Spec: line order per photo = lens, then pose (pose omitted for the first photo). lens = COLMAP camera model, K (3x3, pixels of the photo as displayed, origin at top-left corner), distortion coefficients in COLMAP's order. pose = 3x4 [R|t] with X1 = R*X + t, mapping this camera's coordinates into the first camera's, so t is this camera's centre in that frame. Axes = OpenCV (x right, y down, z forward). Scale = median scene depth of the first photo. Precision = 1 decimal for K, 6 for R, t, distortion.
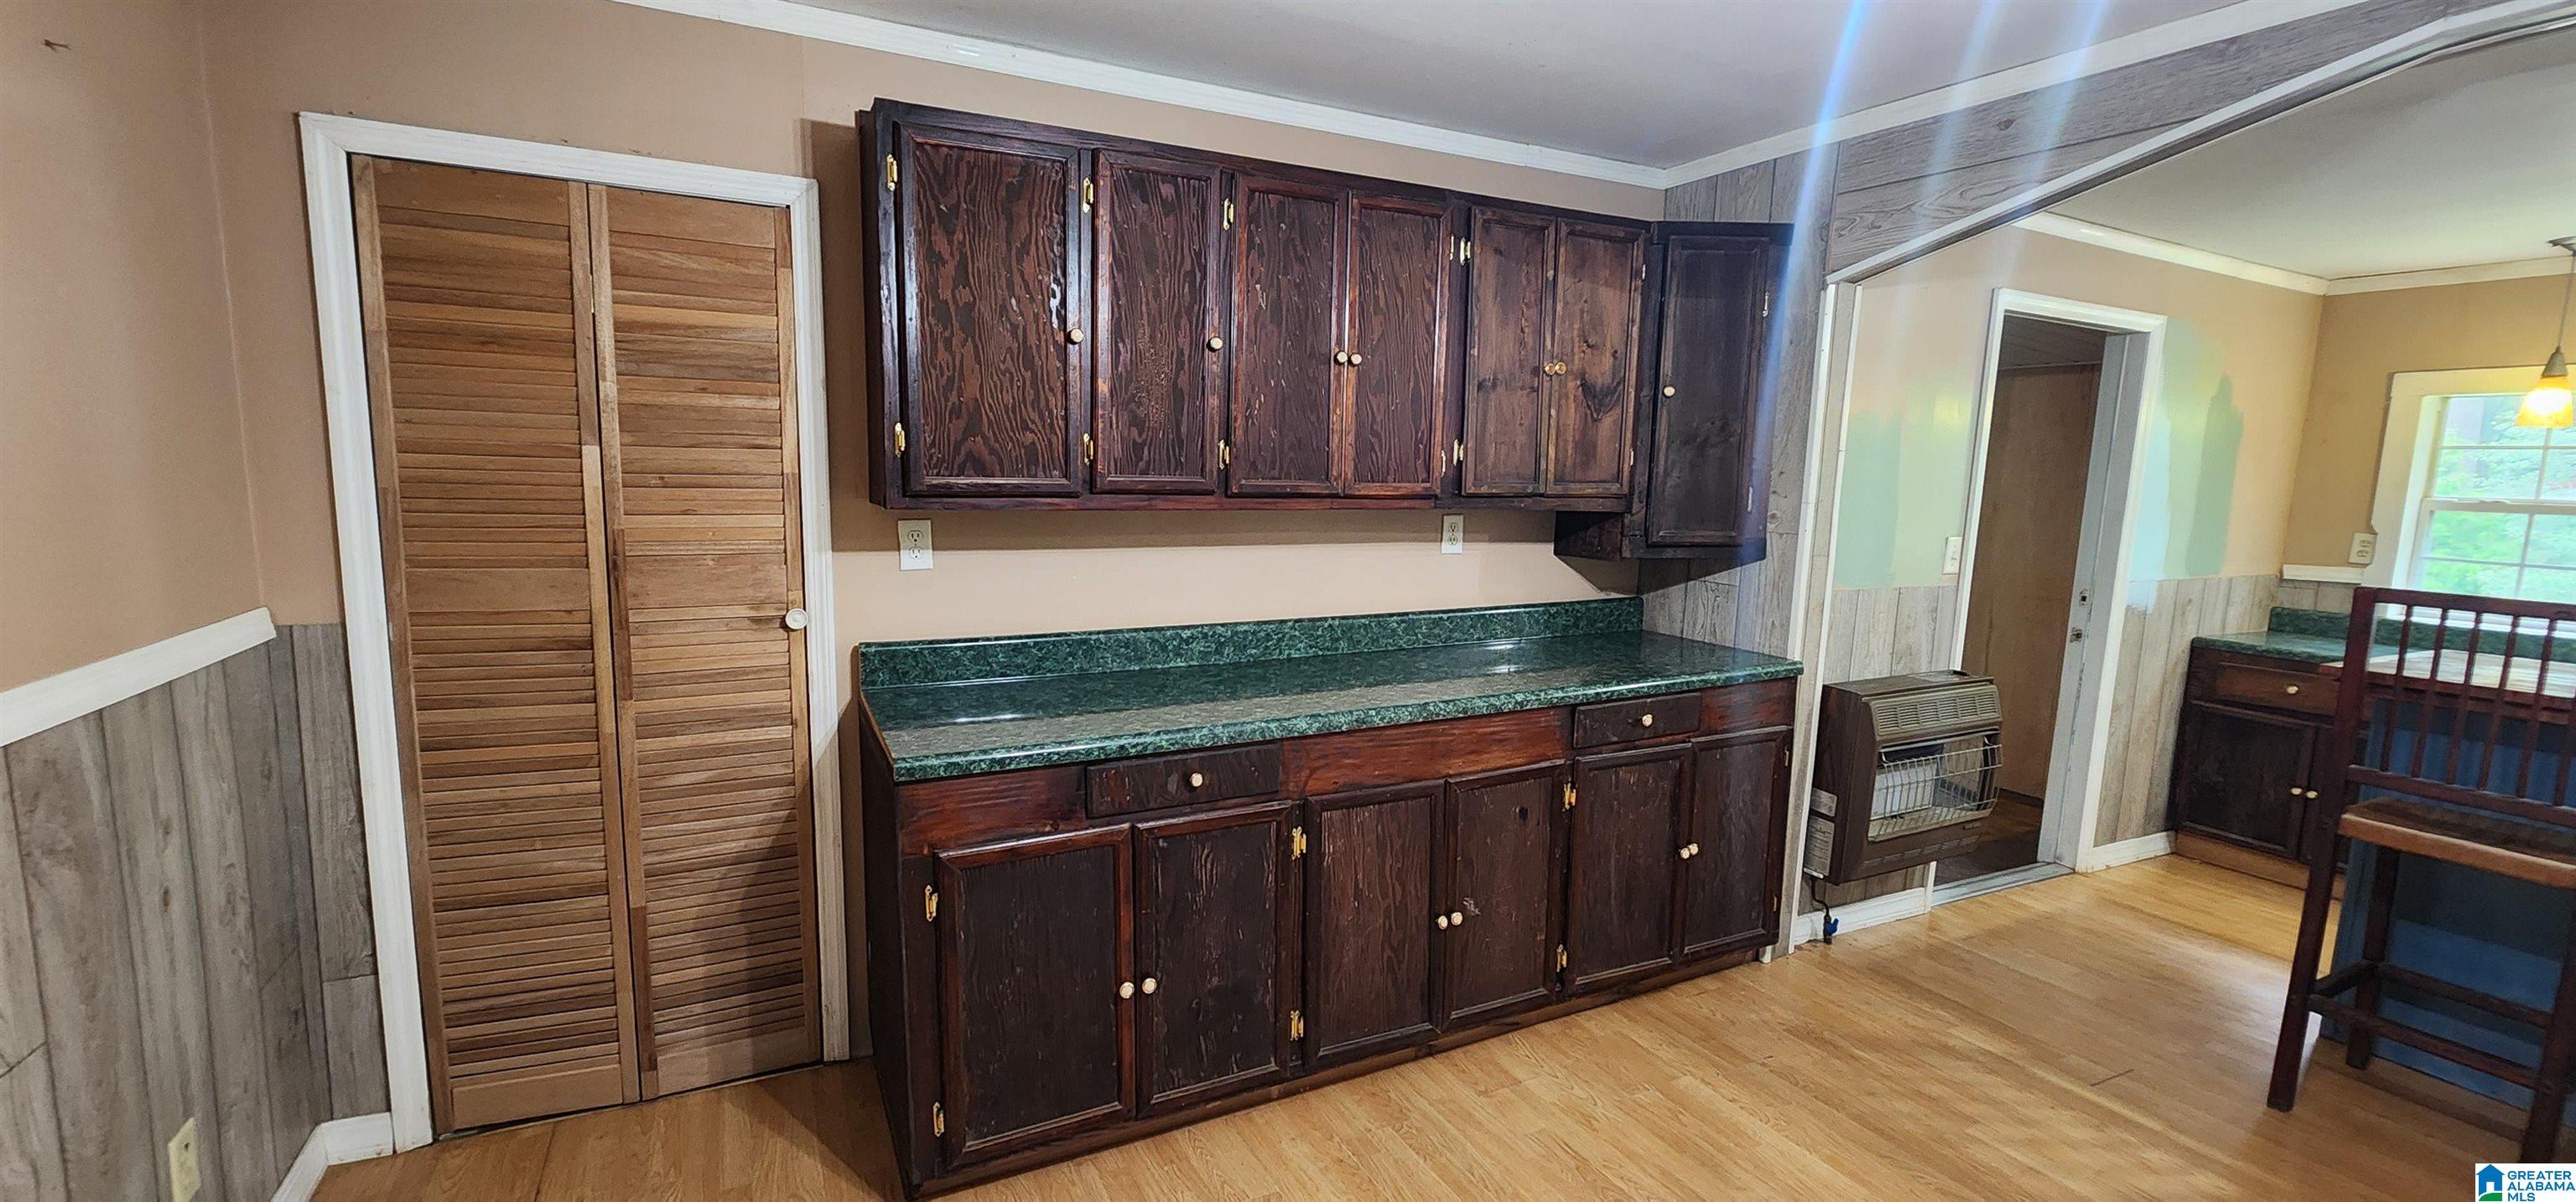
lens RADIAL K [[1055.8, 0, 1265.1], [0, 1055.8, 602.9], [0, 0, 1]] dist [0.000529, 0.001279]
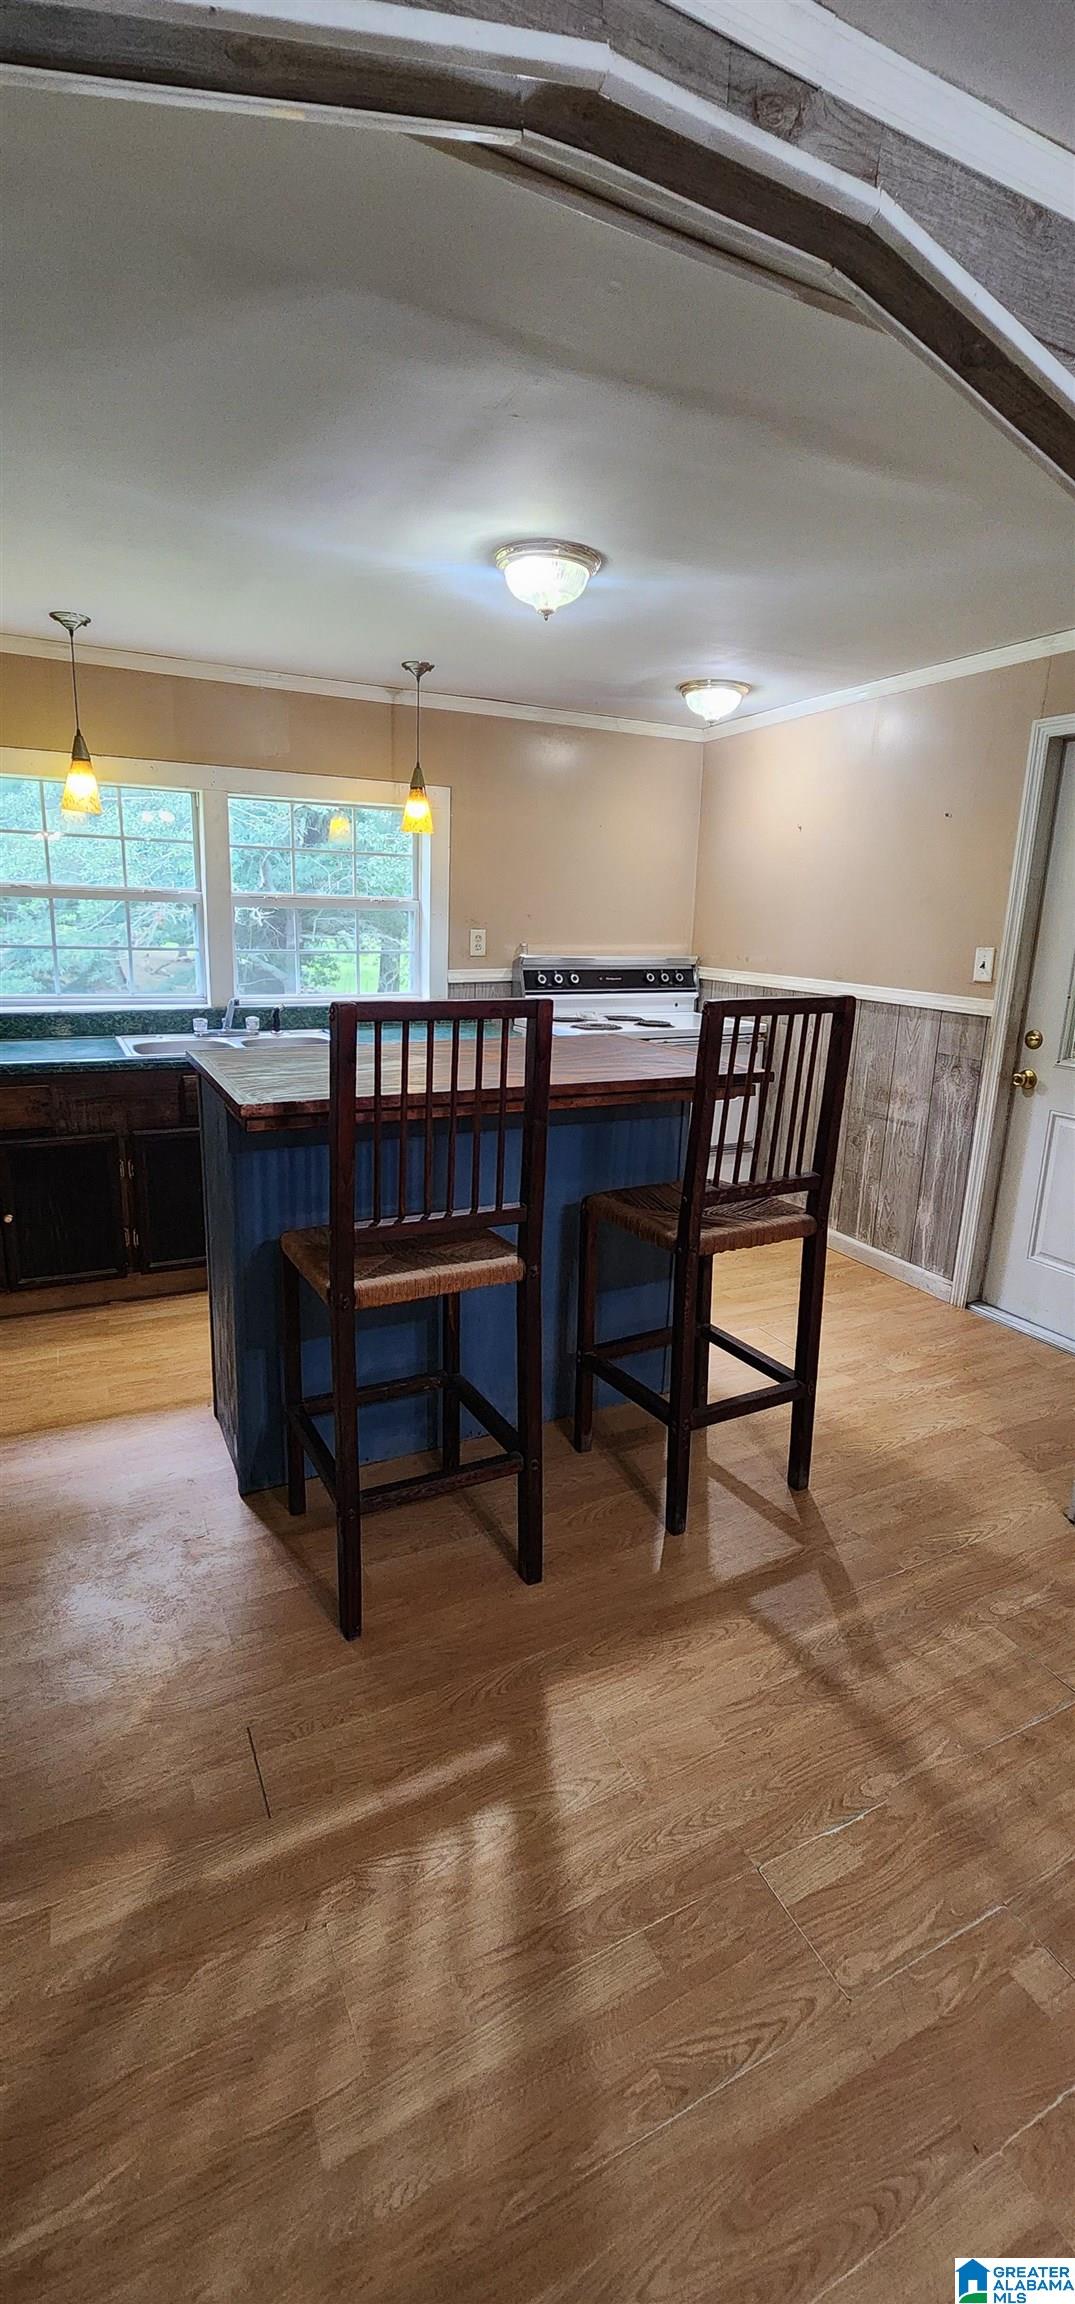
lens RADIAL K [[923.0, 0, 530.5], [0, 923.0, 1147.0], [0, 0, 1]] dist [0.000638, 0.000473]
pose [[-0.008818, -0.276573, 0.960953, 0.318697], [0.101708, 0.955758, 0.276011, -0.074450], [-0.994775, 0.100170, 0.019701, 0.728282]]
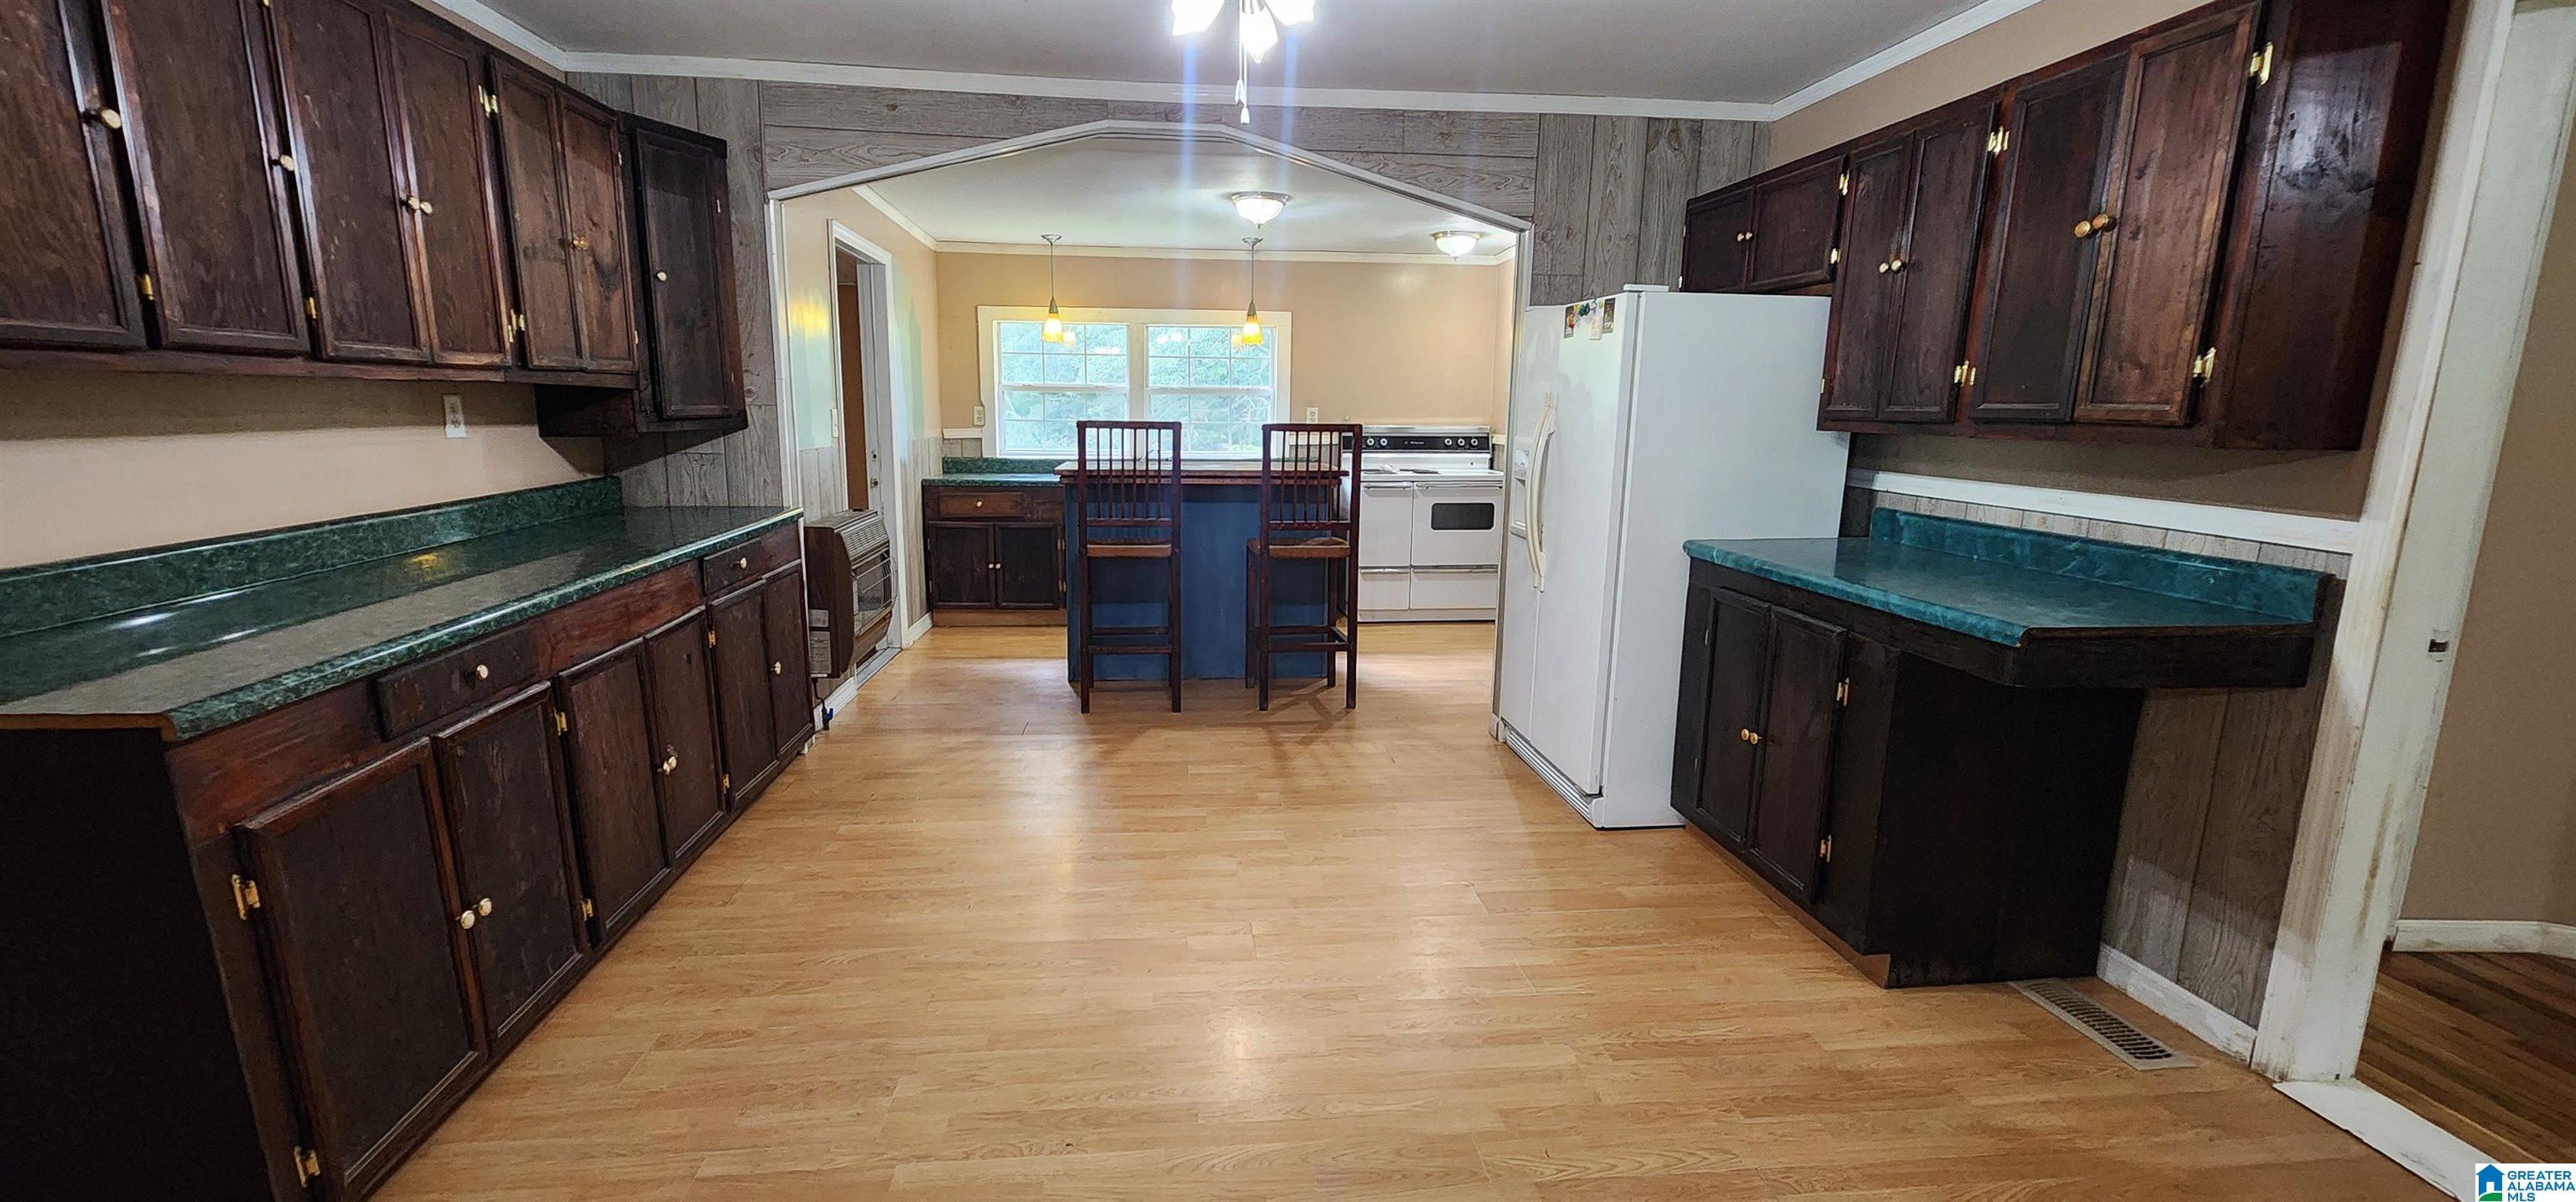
lens RADIAL K [[1049.0, 0, 1258.8], [0, 1049.0, 605.1], [0, 0, 1]] dist [-0.000012, 0.000842]
pose [[0.354008, -0.194586, 0.914776, -0.505715], [0.120011, 0.979481, 0.161907, 0.036111], [-0.927511, 0.052467, 0.370096, 0.037378]]
